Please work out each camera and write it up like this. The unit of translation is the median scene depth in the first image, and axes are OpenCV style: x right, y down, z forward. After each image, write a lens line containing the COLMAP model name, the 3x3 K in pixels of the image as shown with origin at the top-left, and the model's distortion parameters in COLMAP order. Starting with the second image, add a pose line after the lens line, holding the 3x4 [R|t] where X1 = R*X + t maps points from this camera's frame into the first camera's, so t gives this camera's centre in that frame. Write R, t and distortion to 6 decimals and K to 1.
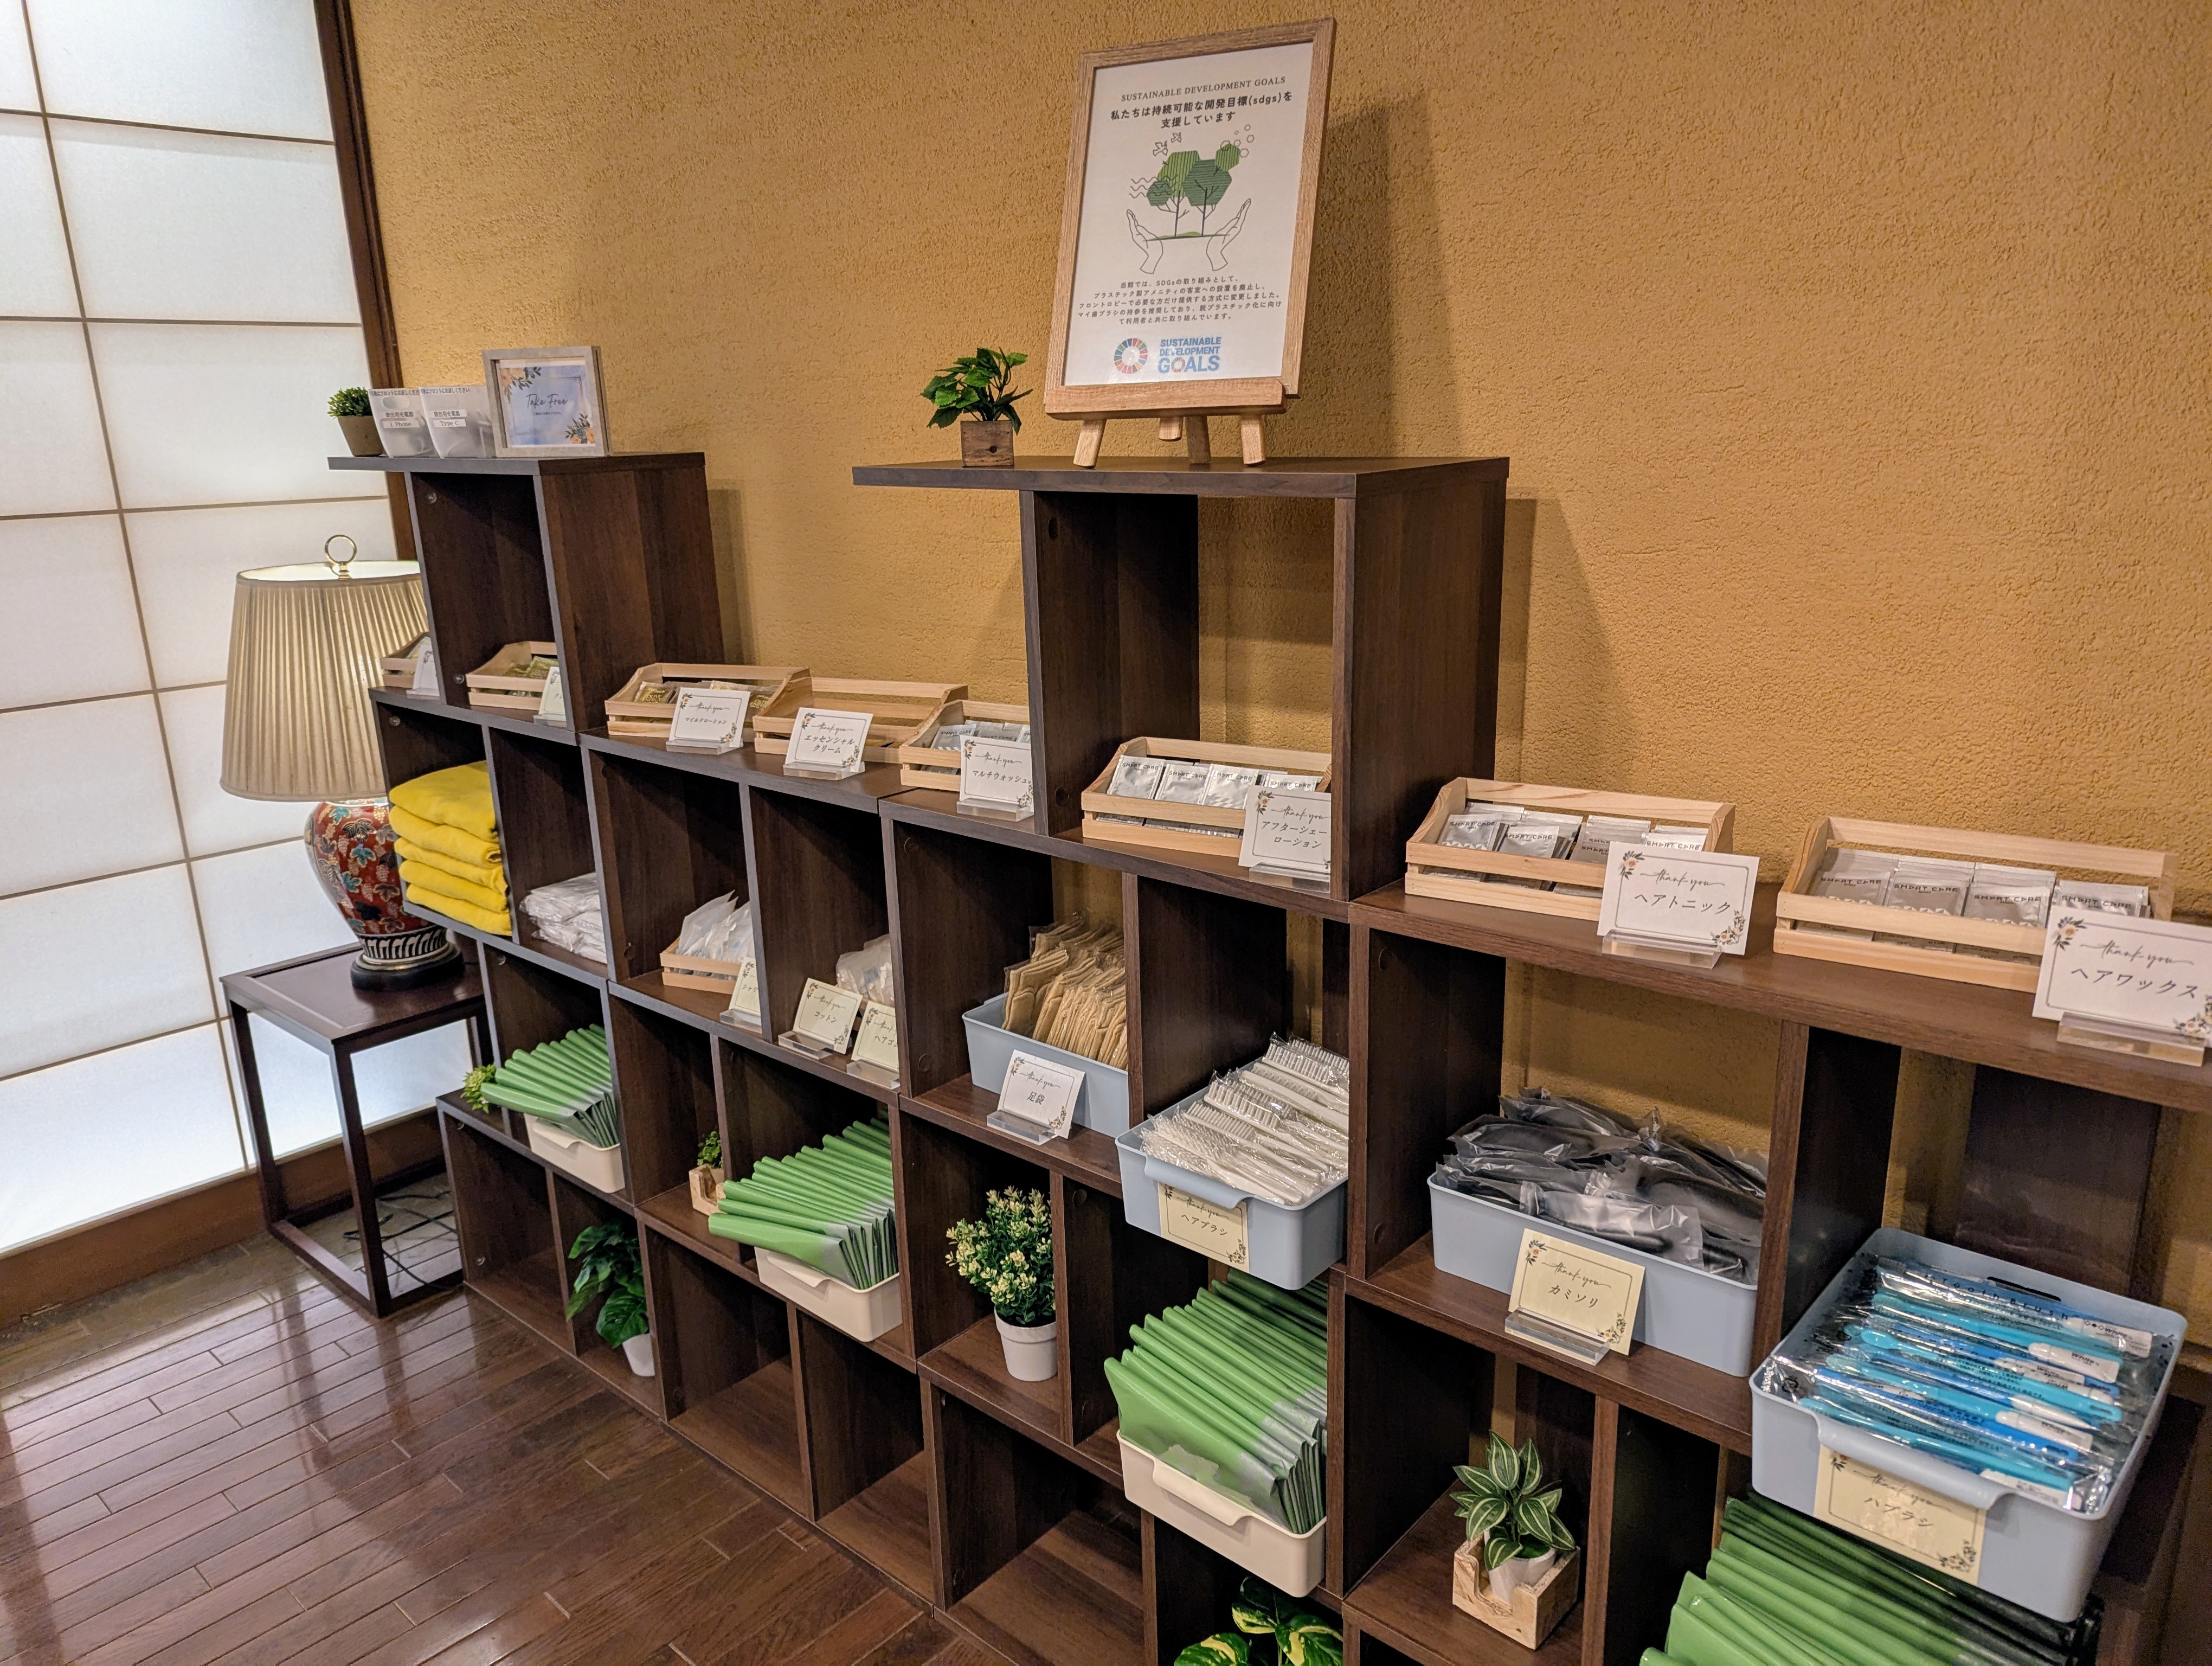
lens RADIAL K [[1573.7, 0, 1107.1], [0, 1573.7, 839.2], [0, 0, 1]] dist [0.050754, -0.048987]
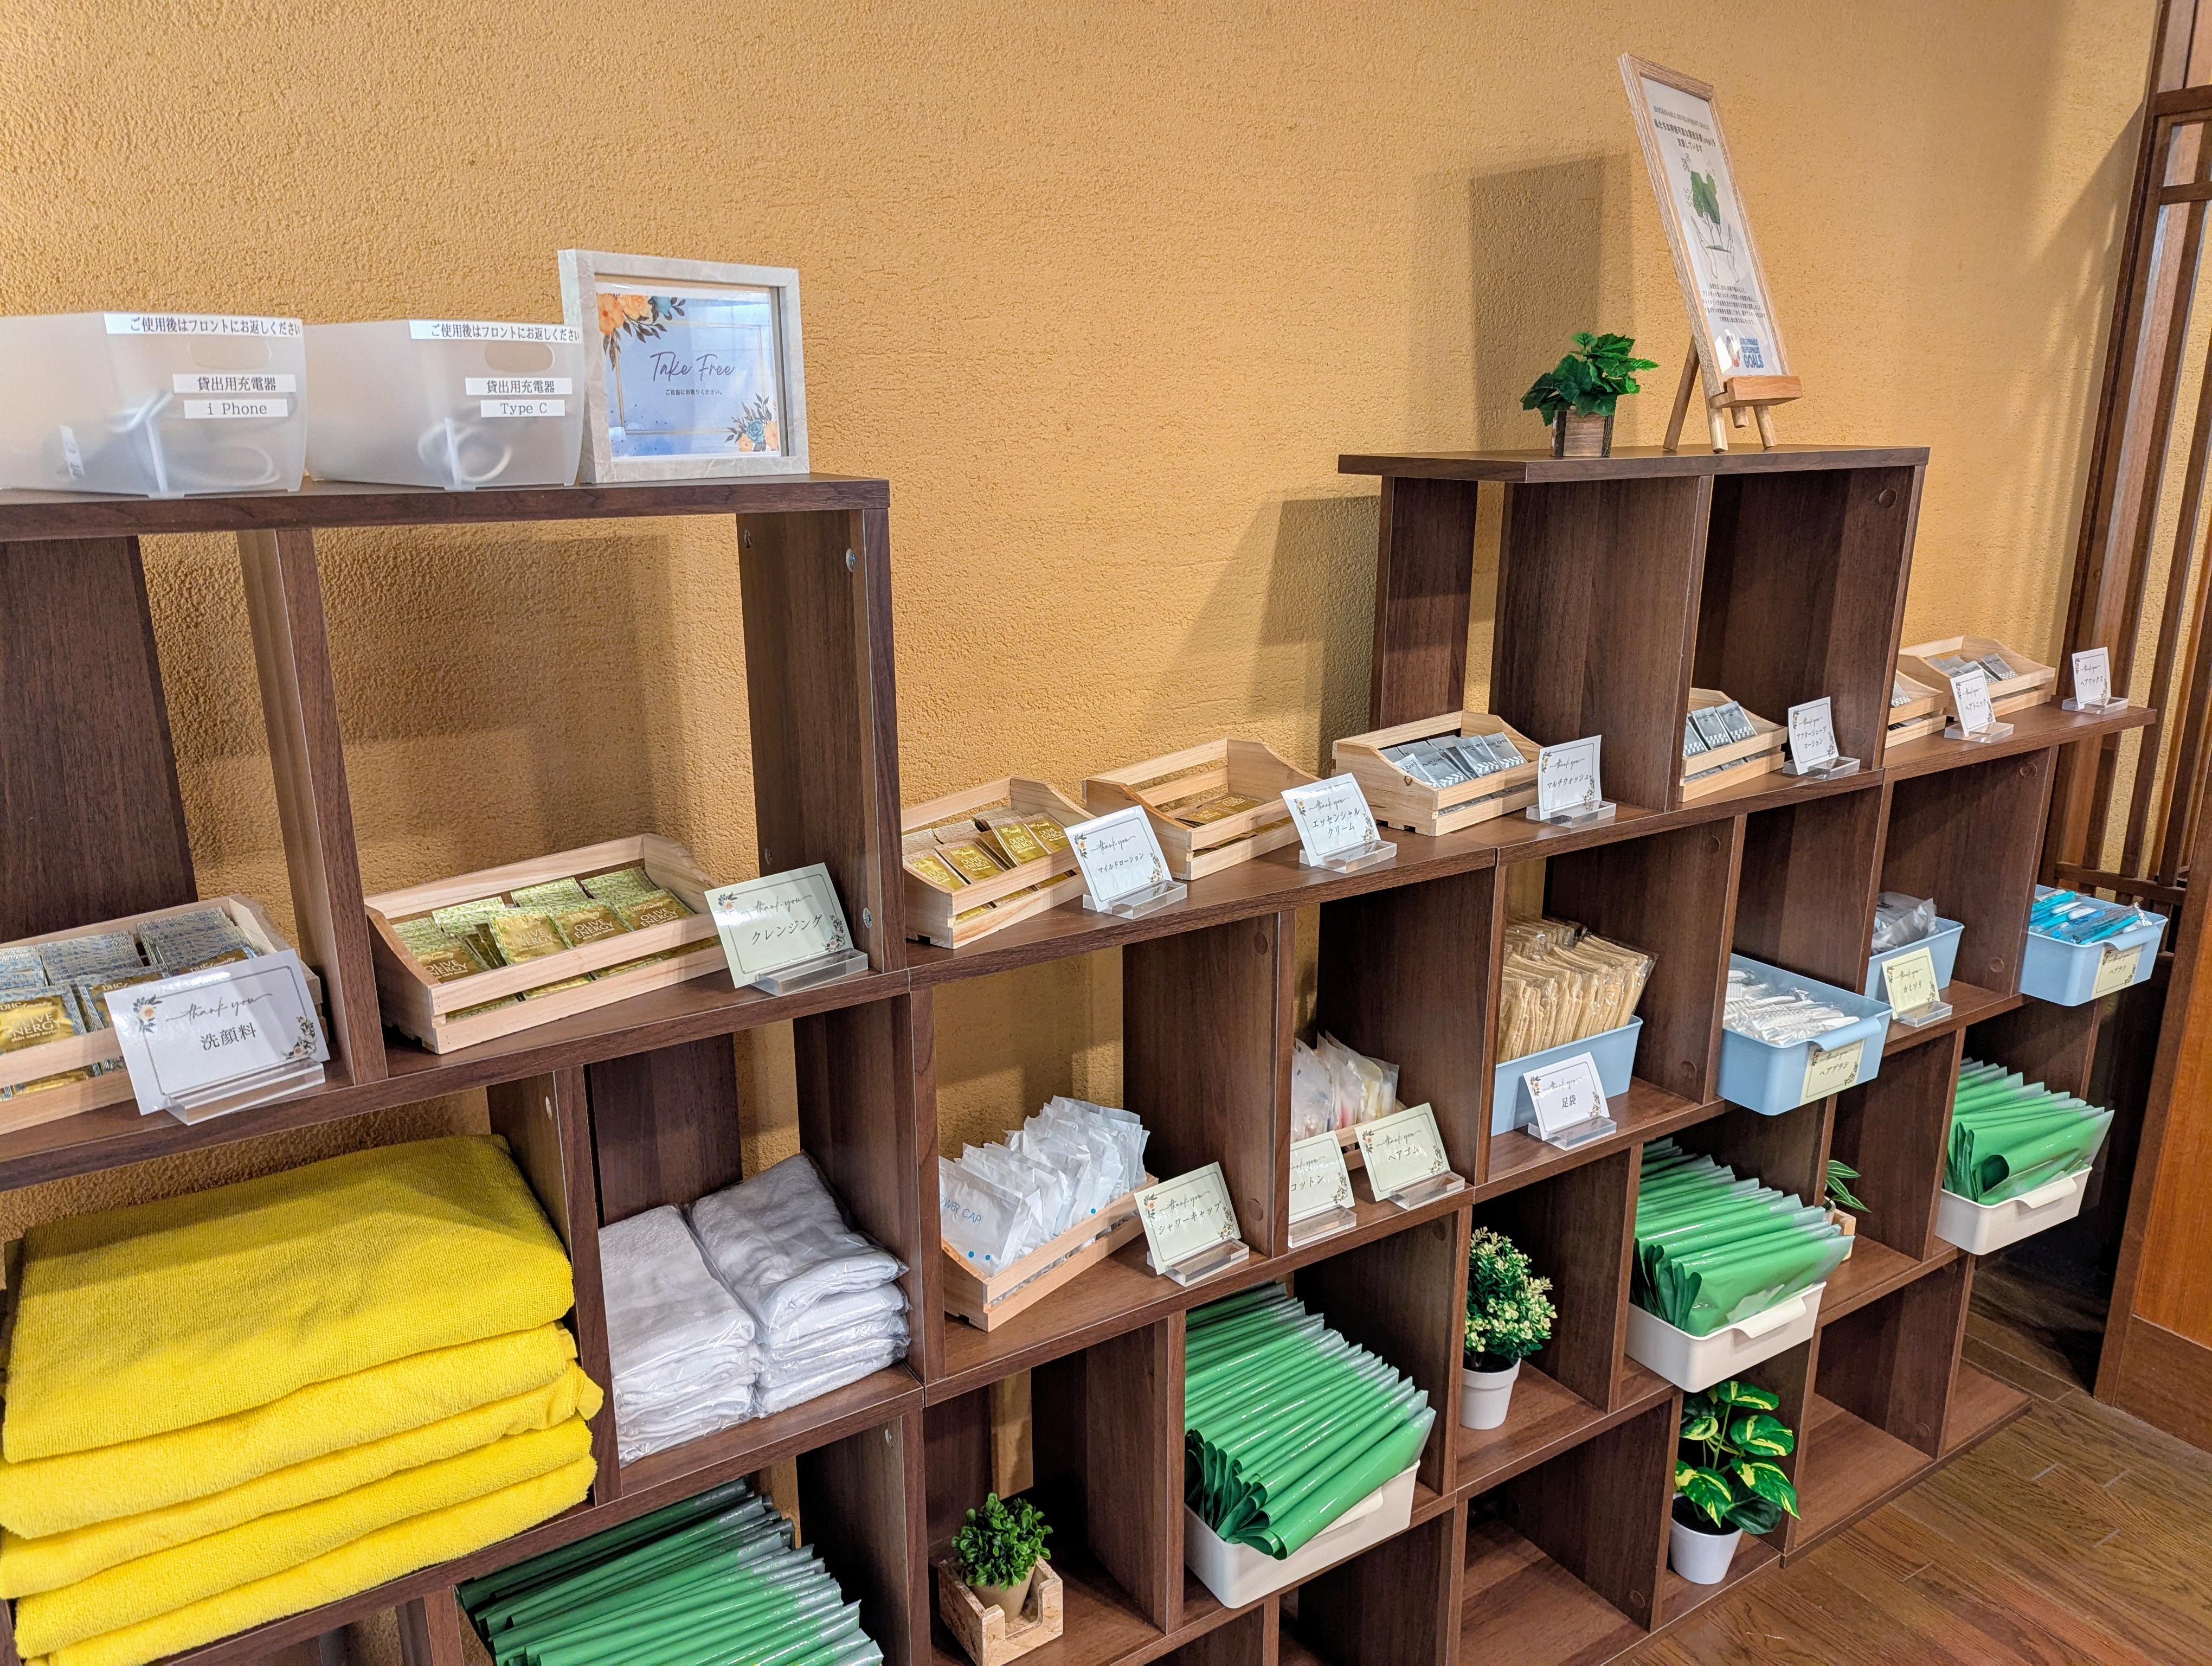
lens RADIAL K [[1573.7, 0, 1106.4], [0, 1573.7, 830.3], [0, 0, 1]] dist [0.050754, -0.048987]
pose [[0.275432, -0.225350, 0.934534, -0.853823], [0.255099, 0.954417, 0.154960, -0.188811], [-0.926856, 0.195718, 0.320364, 0.780030]]
